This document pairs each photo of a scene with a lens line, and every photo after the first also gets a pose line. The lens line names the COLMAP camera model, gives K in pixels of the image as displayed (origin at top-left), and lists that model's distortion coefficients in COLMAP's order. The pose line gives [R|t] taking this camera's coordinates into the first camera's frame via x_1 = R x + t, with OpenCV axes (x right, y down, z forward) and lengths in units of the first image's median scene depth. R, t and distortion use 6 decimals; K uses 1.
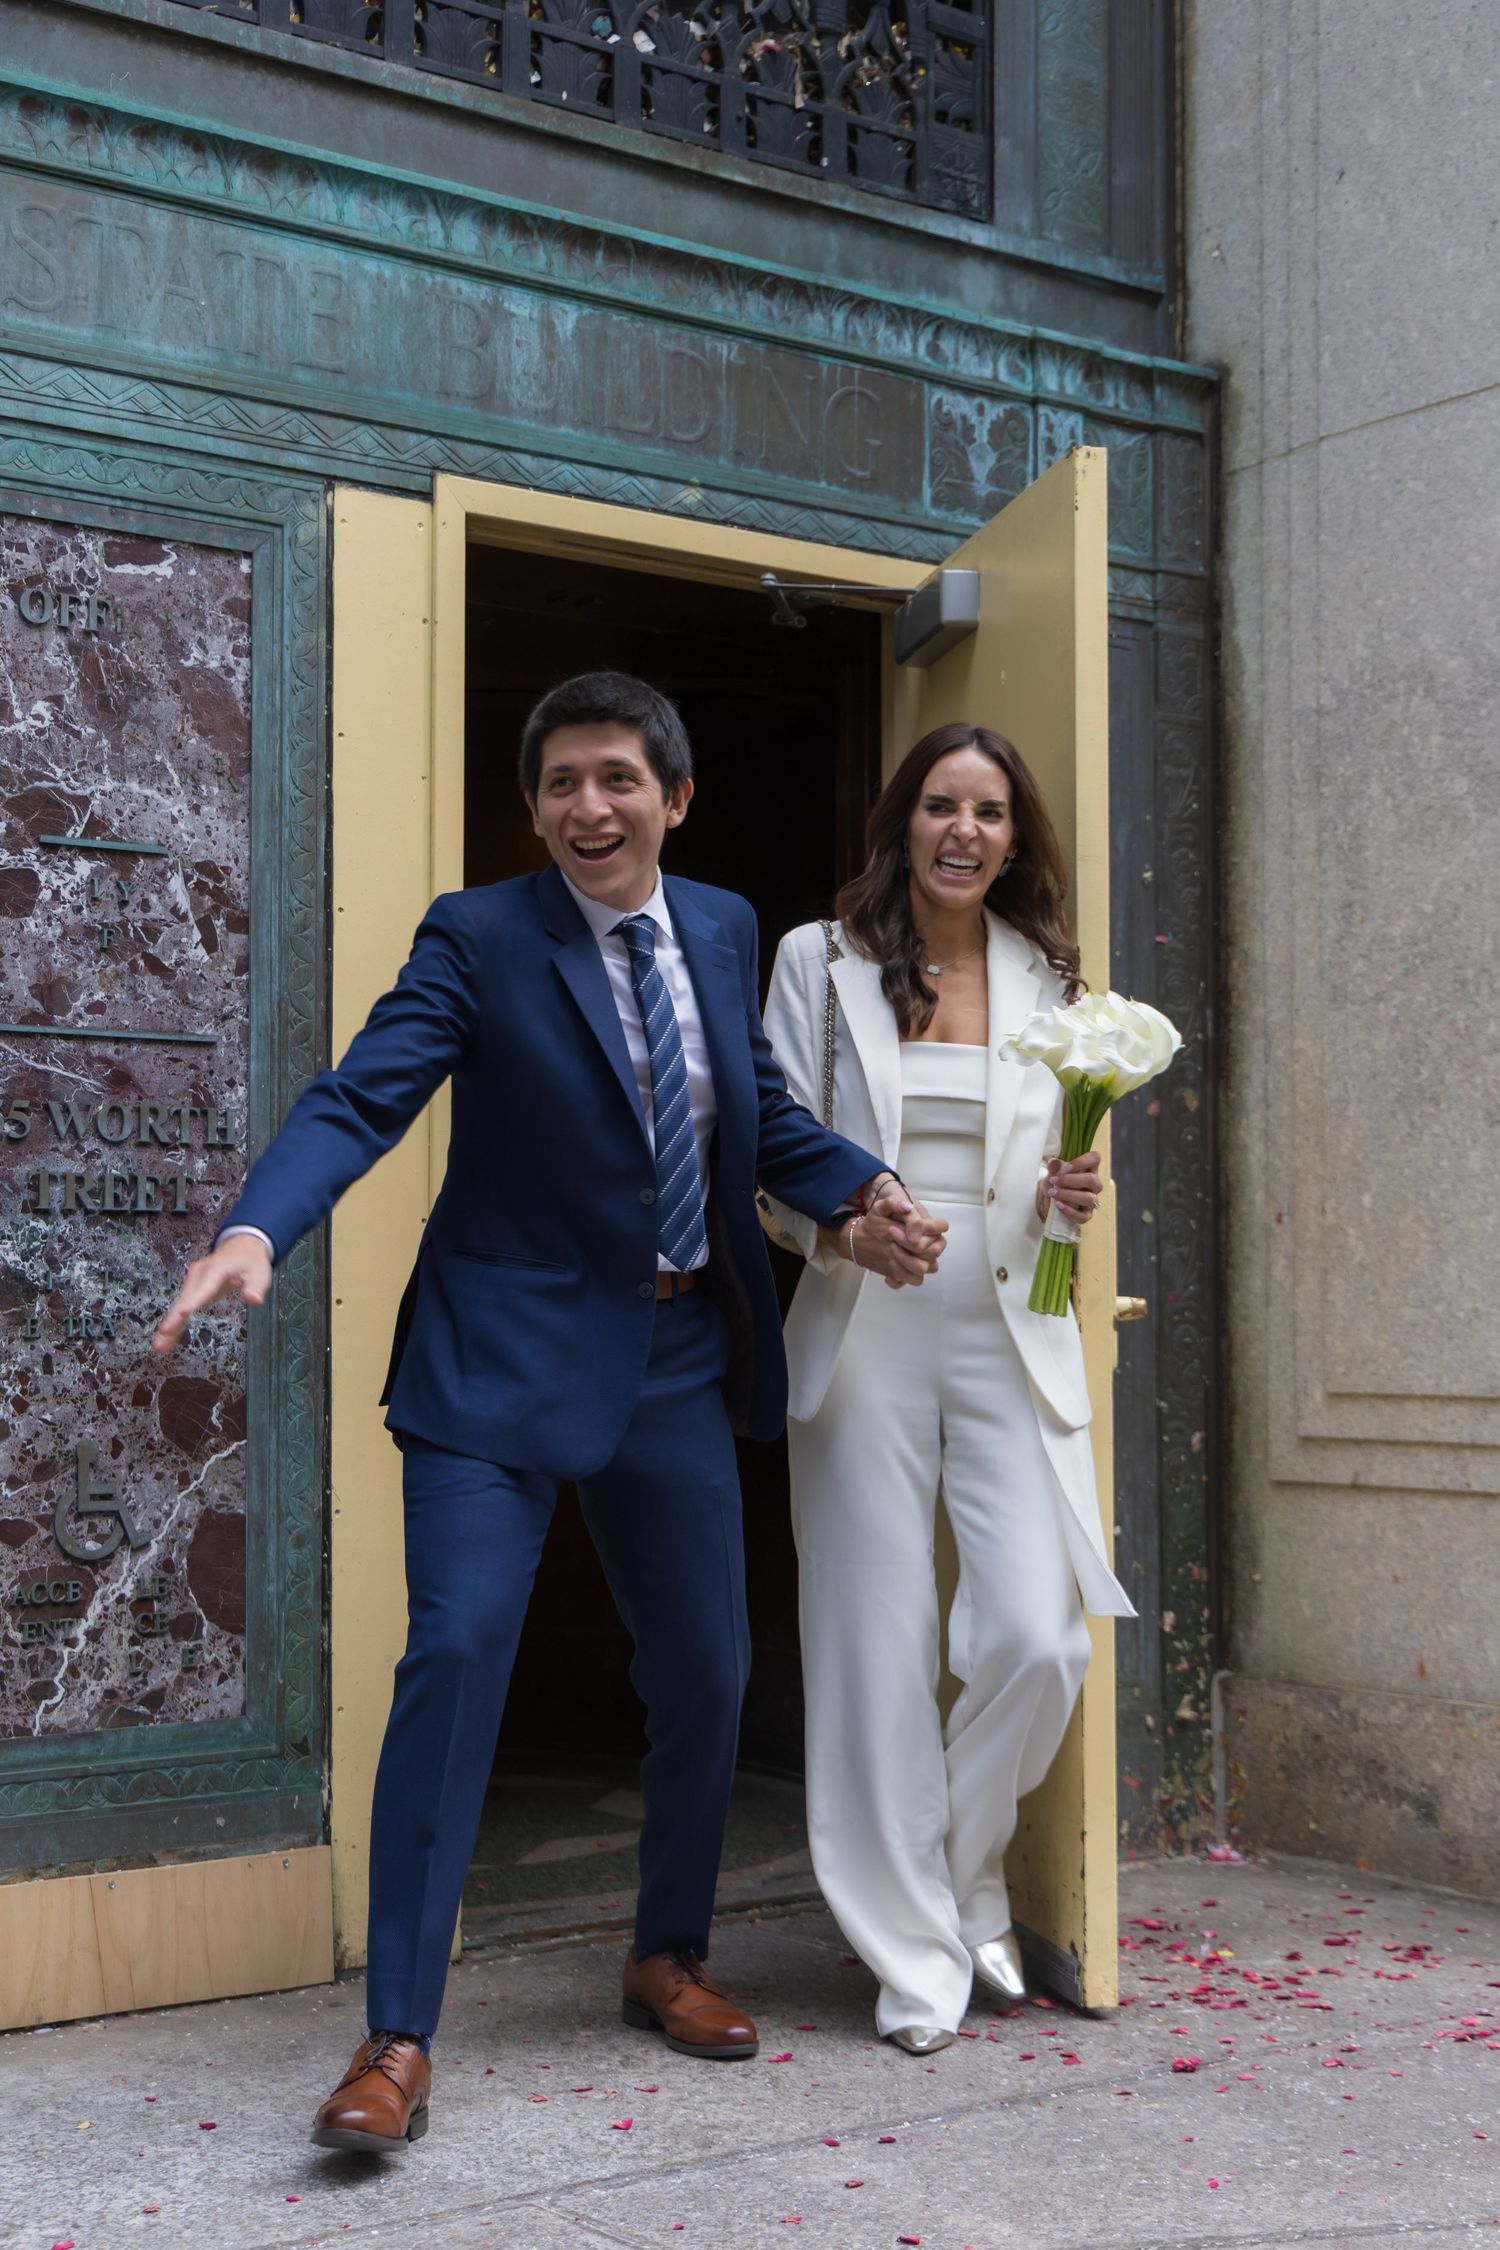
lens RADIAL K [[3156.1, 0, 816.5], [0, 3156.1, 1201.9], [0, 0, 1]] dist [0.003335, 0.000000]
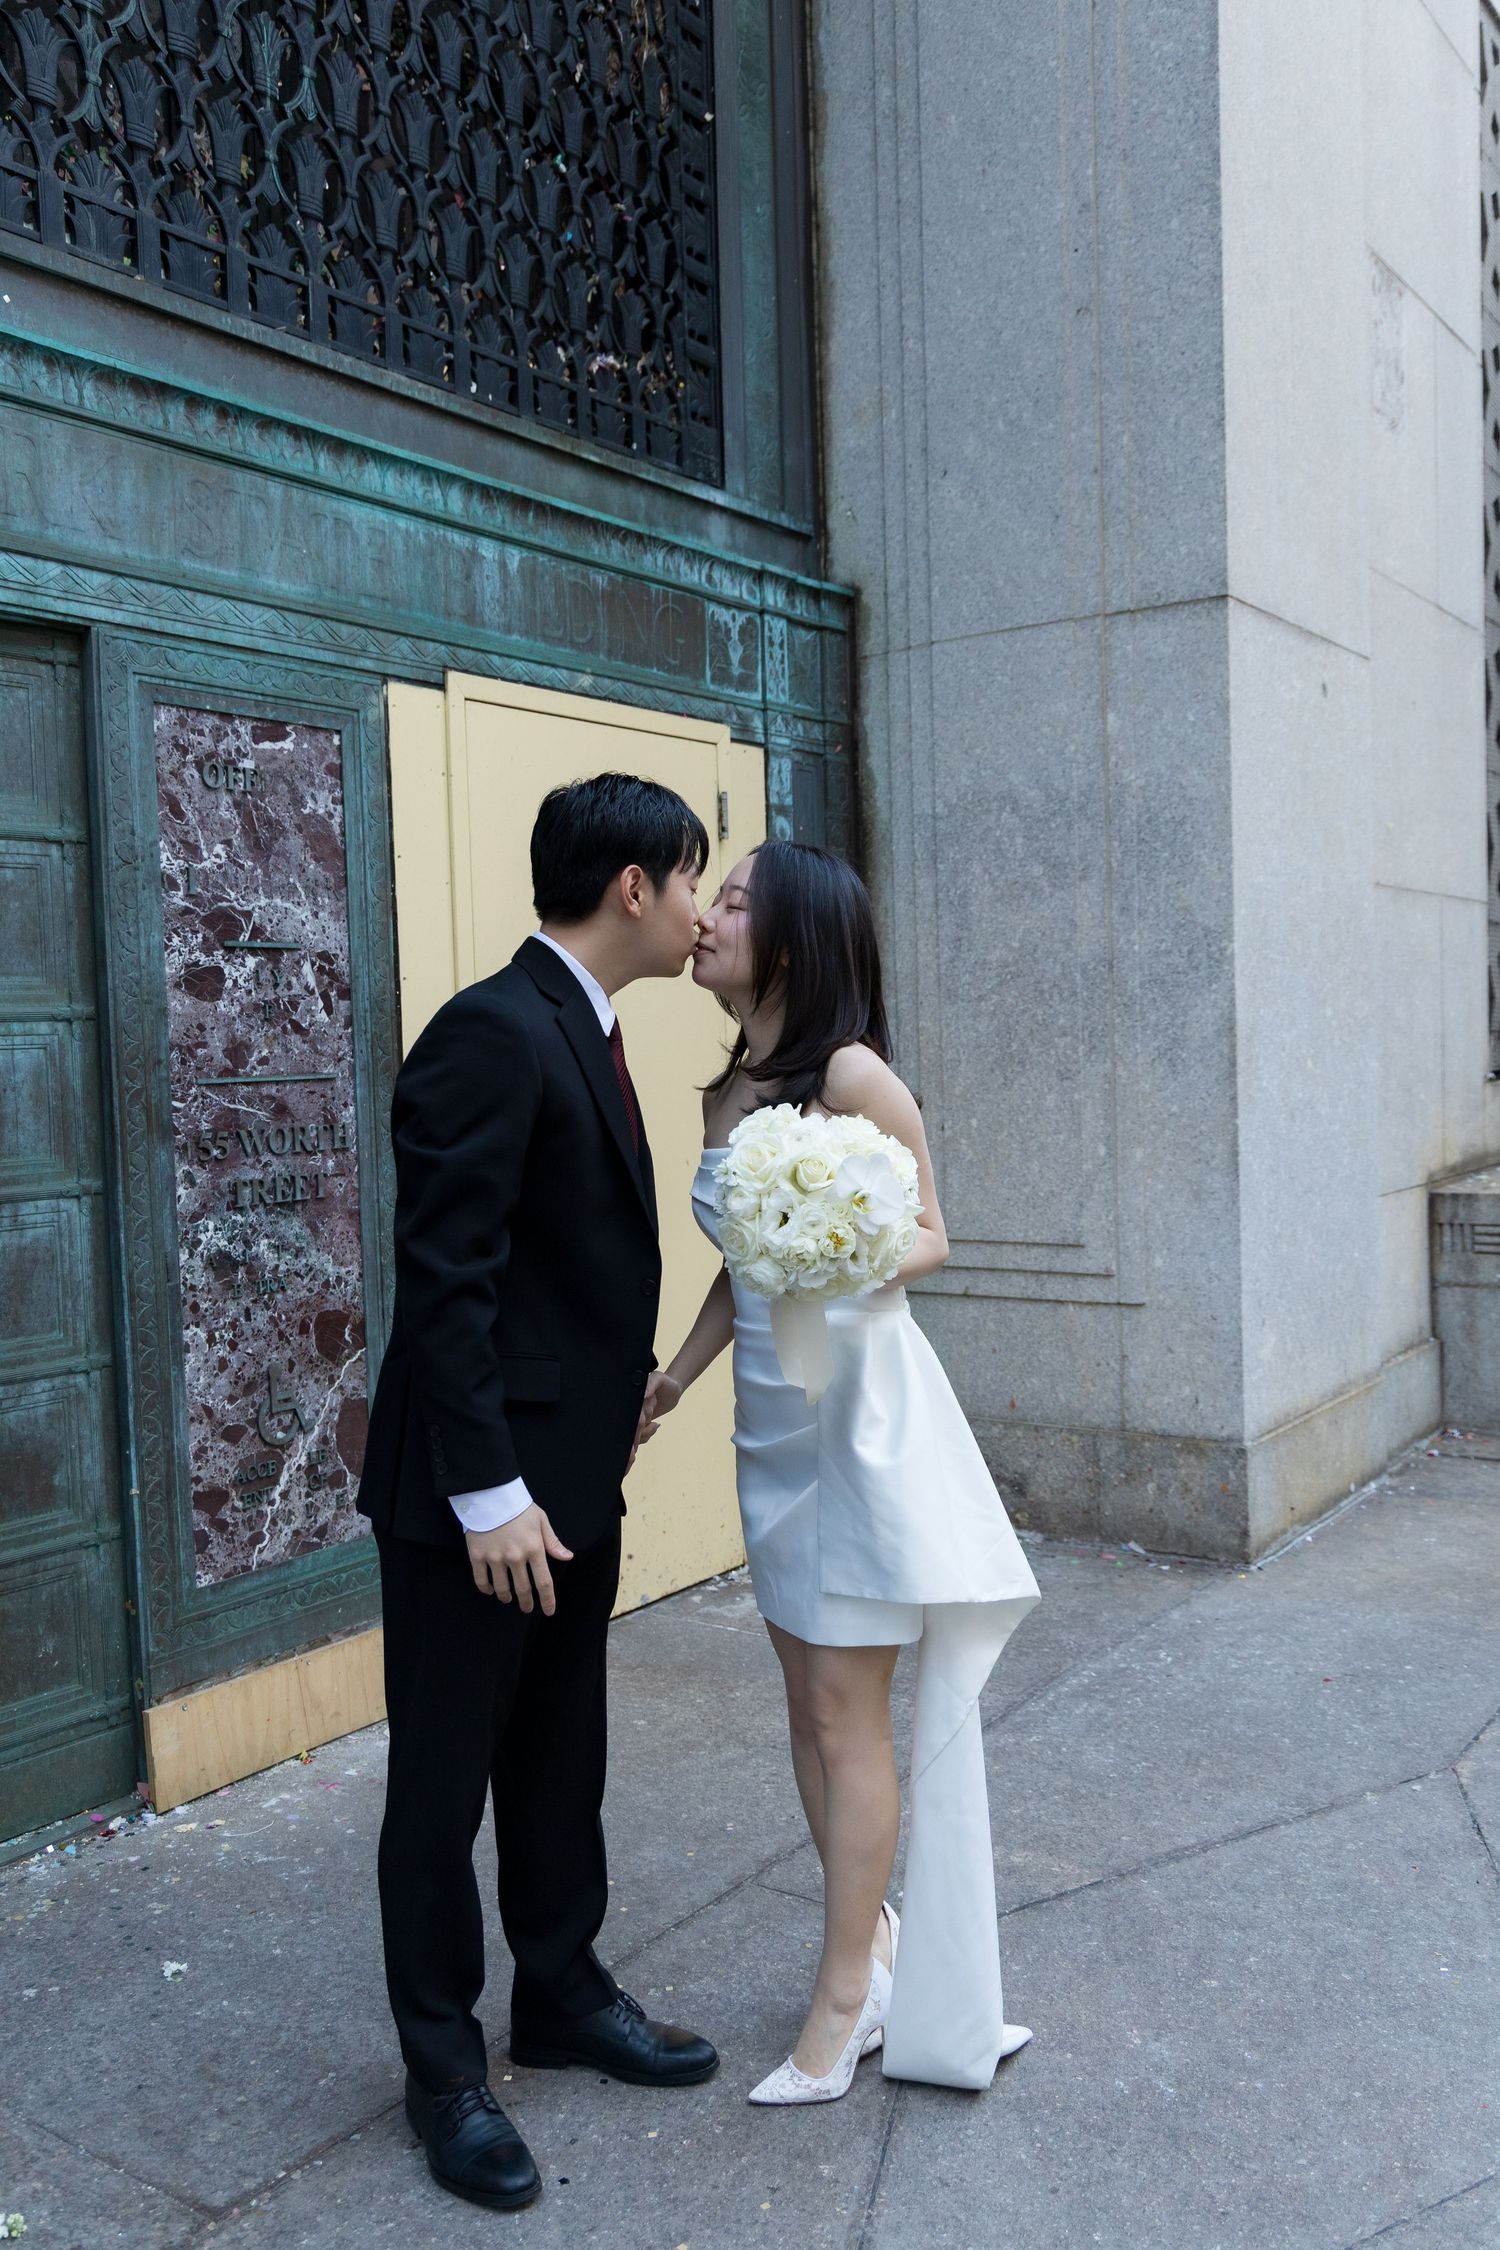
lens RADIAL K [[1899.5, 0, 759.9], [0, 1899.5, 1150.2], [0, 0, 1]] dist [0.012908, -0.064951]
pose [[0.954533, -0.045305, 0.294642, -0.263329], [0.018275, 0.995418, 0.093855, -0.095753], [-0.297544, -0.084203, 0.950988, 0.115042]]
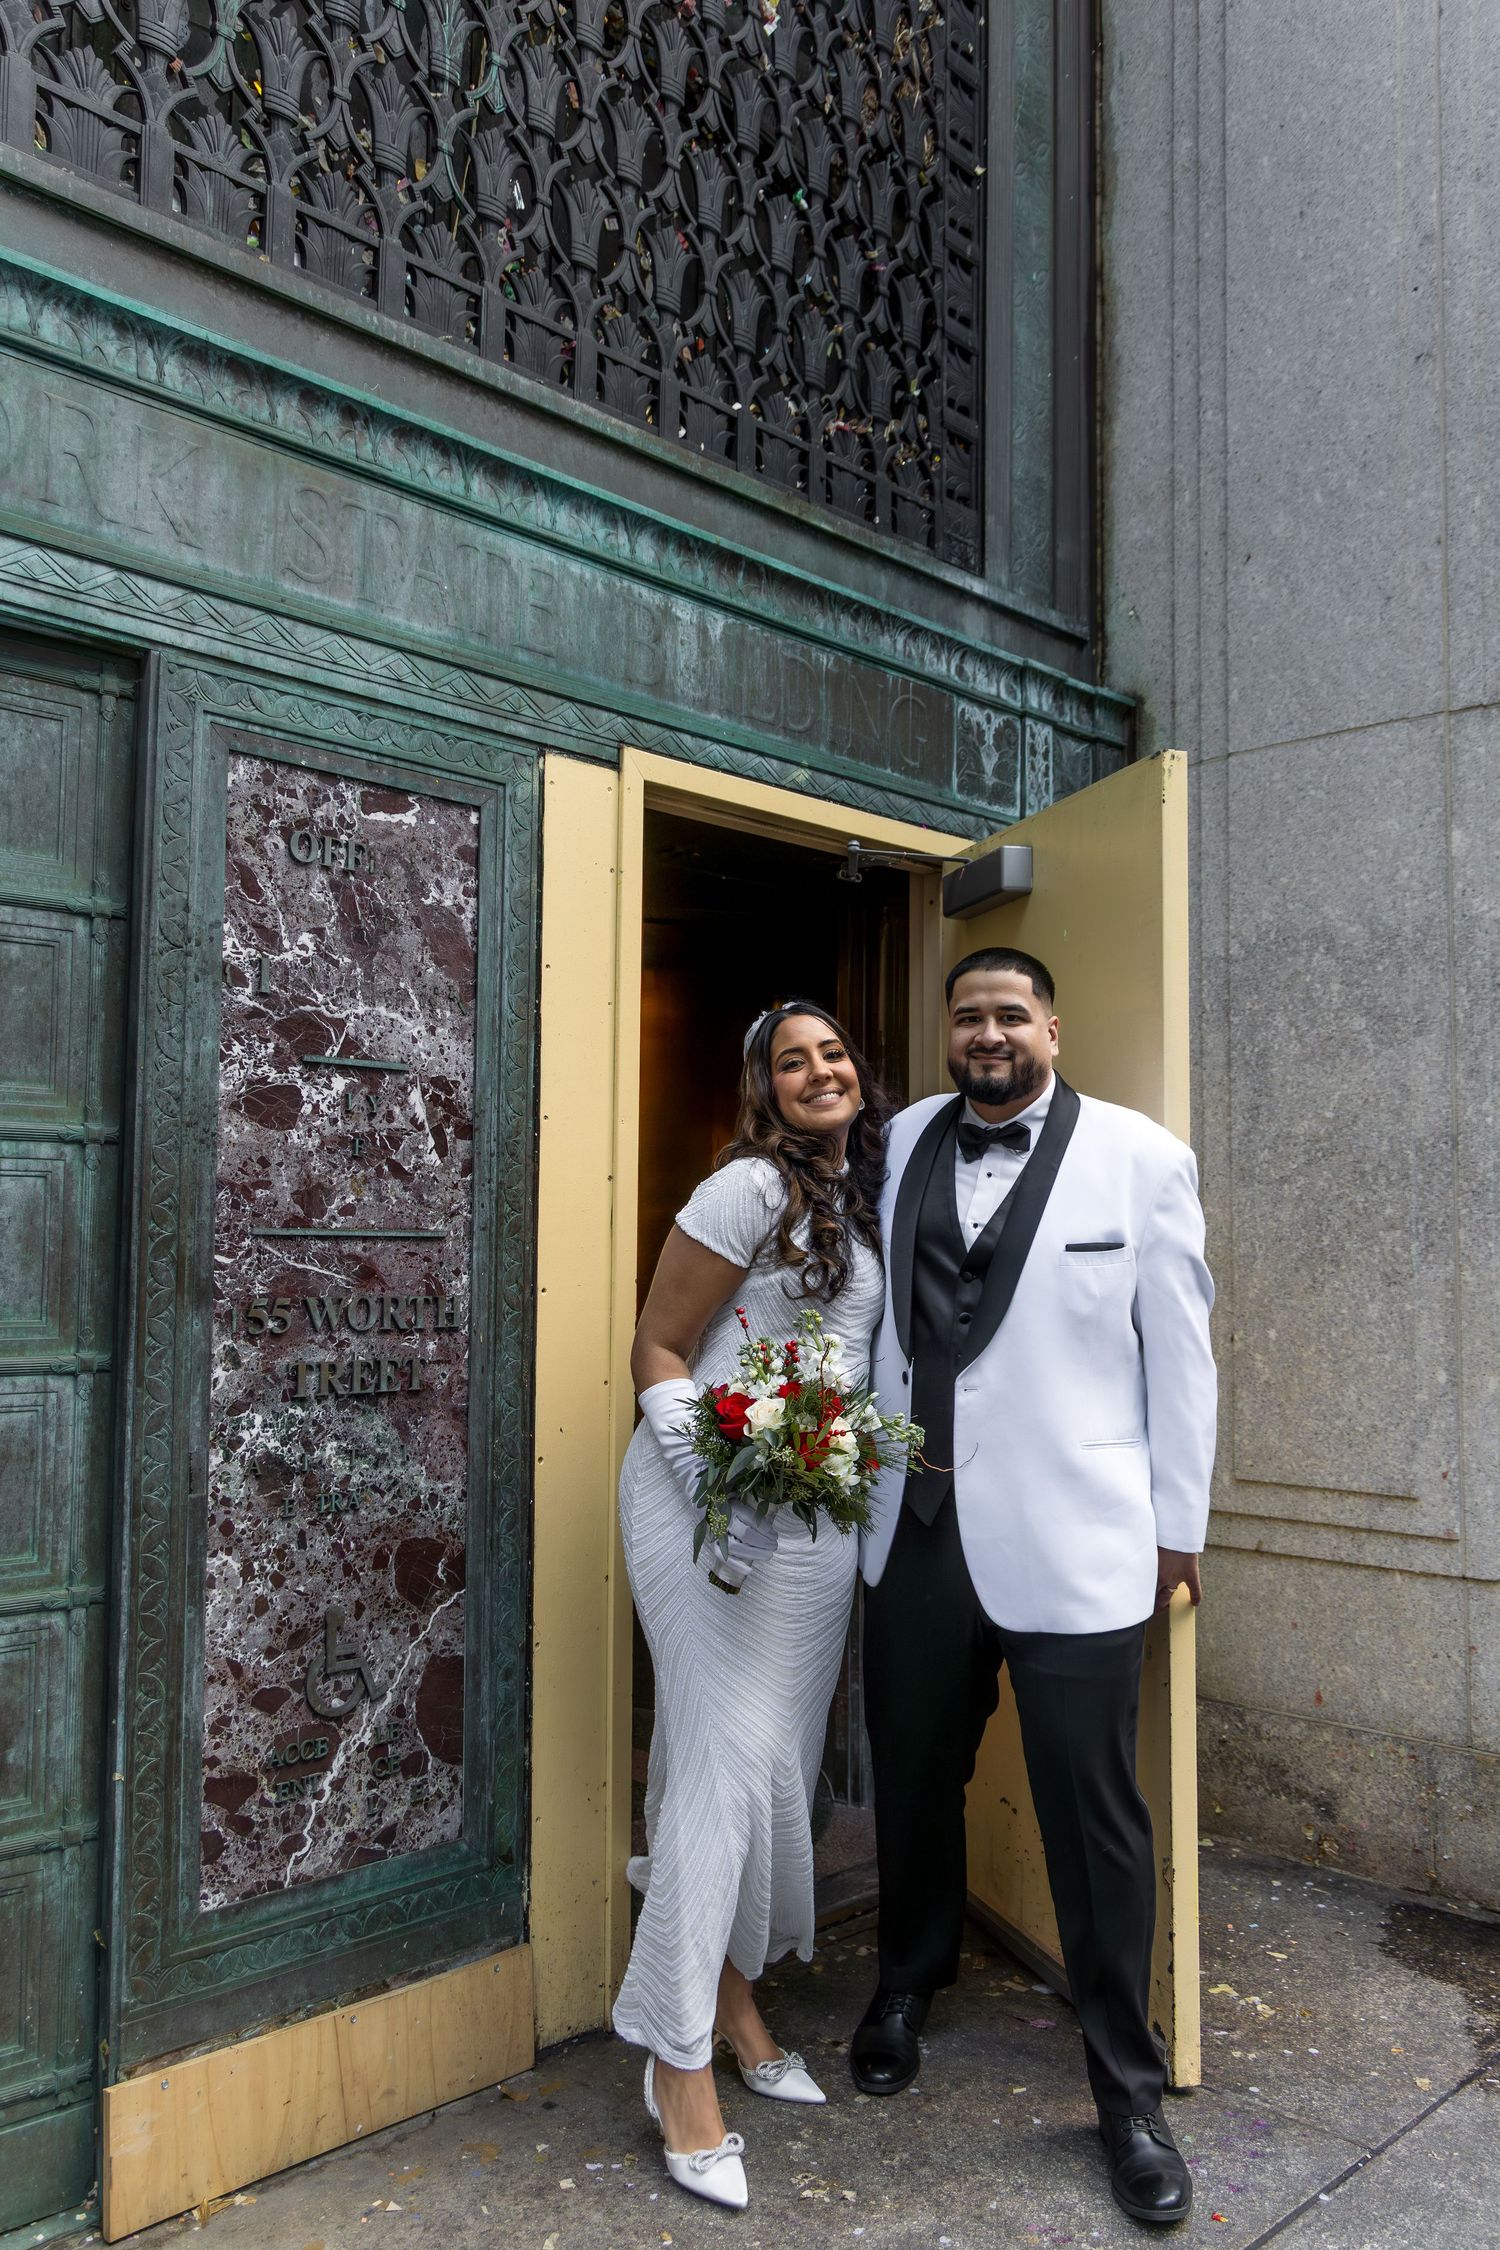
lens RADIAL K [[1807.3, 0, 770.5], [0, 1807.3, 1139.5], [0, 0, 1]] dist [-0.005813, 0.011751]
pose [[0.988037, 0.017767, 0.153188, -0.175674], [-0.014249, 0.999610, -0.024031, -0.071657], [-0.153555, 0.021560, 0.987905, 0.343725]]
